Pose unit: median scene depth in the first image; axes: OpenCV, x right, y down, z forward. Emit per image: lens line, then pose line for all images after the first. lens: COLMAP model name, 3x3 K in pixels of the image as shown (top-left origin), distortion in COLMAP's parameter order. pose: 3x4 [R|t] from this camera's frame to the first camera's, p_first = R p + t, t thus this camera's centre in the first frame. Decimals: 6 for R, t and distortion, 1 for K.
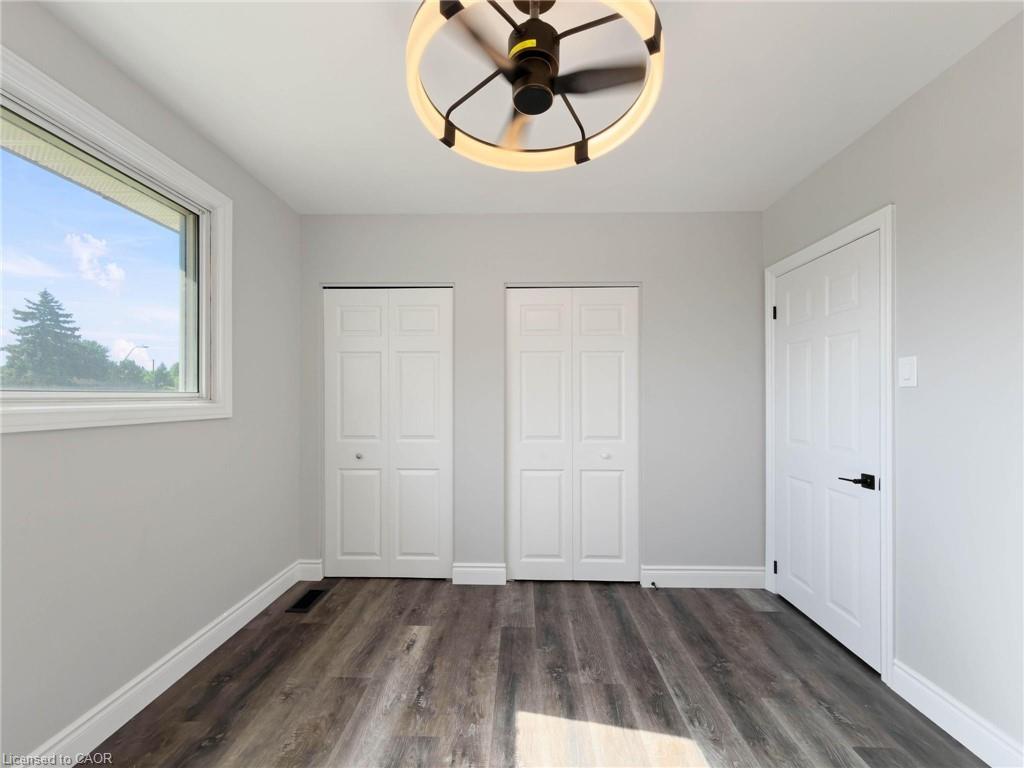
lens RADIAL K [[417.2, 0, 514.0], [0, 417.2, 377.5], [0, 0, 1]] dist [0.000798, -0.000412]
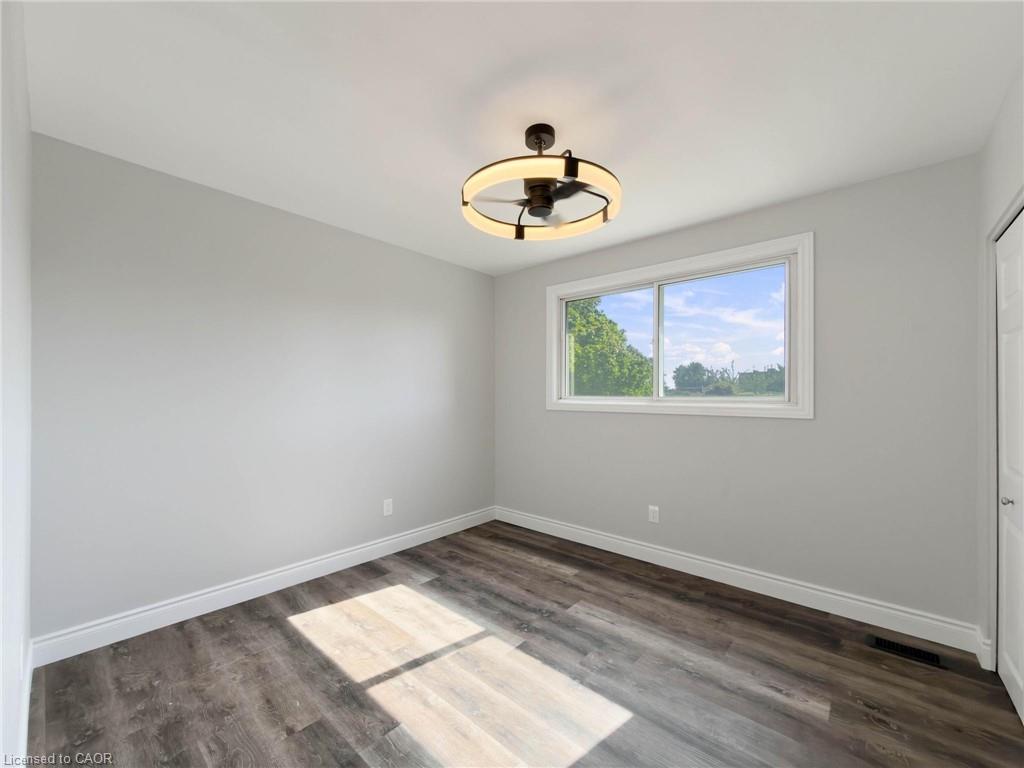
lens RADIAL K [[417.2, 0, 510.5], [0, 417.2, 388.6], [0, 0, 1]] dist [0.000798, -0.000412]
pose [[-0.642642, -0.015359, -0.766013, 0.855698], [0.025263, 0.998831, -0.041221, 0.042108], [0.765750, -0.045843, -0.641502, 1.267075]]
